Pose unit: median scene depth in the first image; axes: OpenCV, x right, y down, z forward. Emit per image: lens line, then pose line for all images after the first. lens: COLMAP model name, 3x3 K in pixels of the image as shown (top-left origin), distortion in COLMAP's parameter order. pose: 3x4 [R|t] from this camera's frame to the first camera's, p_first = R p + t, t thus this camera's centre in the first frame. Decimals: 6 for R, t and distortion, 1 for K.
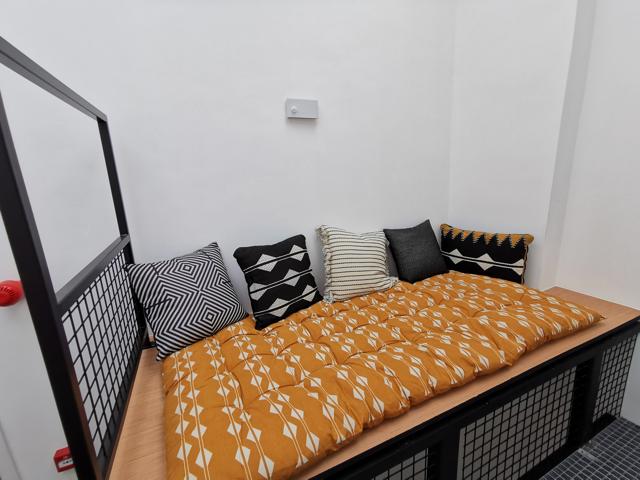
lens RADIAL K [[290.8, 0, 320.4], [0, 290.8, 239.4], [0, 0, 1]] dist [0.003199, 0.000383]
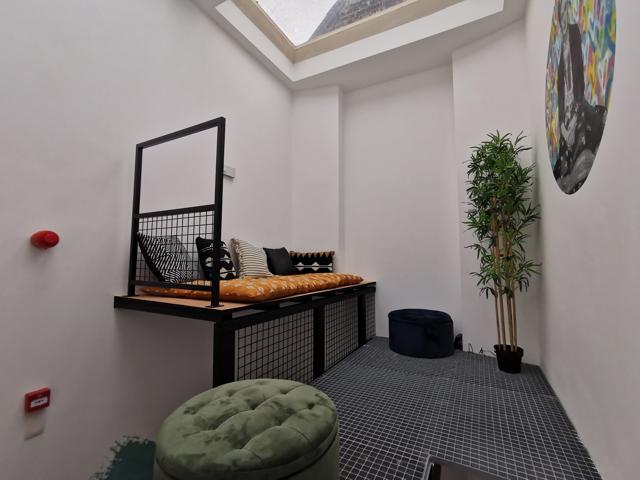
lens RADIAL K [[290.8, 0, 322.2], [0, 290.8, 240.6], [0, 0, 1]] dist [0.003199, 0.000383]
pose [[0.801021, 0.085352, 0.592521, -0.534461], [0.092105, 0.960426, -0.262865, 0.421089], [-0.591509, 0.265135, 0.761460, -0.508926]]
